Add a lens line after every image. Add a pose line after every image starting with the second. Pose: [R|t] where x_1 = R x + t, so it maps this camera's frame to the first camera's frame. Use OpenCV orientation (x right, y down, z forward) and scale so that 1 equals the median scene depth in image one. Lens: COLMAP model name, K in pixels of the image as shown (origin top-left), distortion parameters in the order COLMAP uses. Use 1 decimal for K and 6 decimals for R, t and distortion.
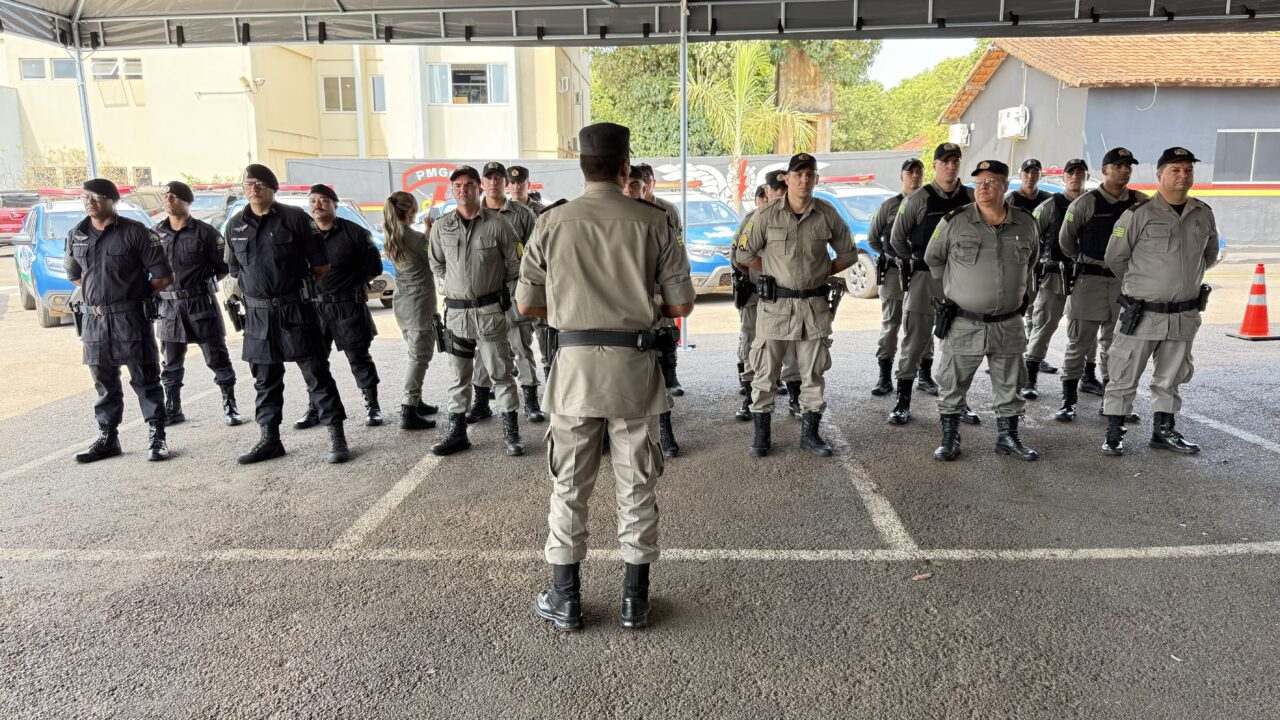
lens RADIAL K [[870.4, 0, 642.2], [0, 870.4, 357.7], [0, 0, 1]] dist [0.017744, -0.023748]
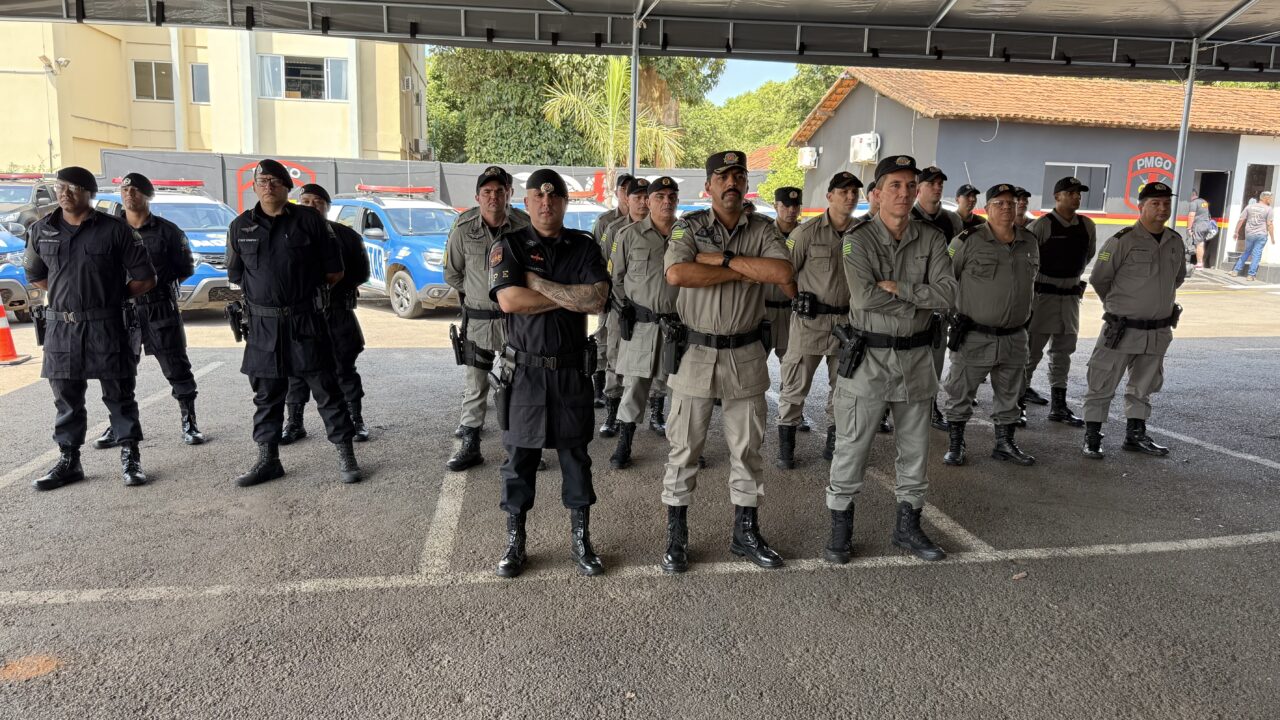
lens RADIAL K [[870.4, 0, 640.5], [0, 870.4, 365.2], [0, 0, 1]] dist [0.017744, -0.023748]
pose [[0.981991, 0.000173, 0.188925, -0.222945], [0.000315, 0.999997, -0.002554, -0.002853], [-0.188925, 0.002568, 0.981988, 0.023511]]
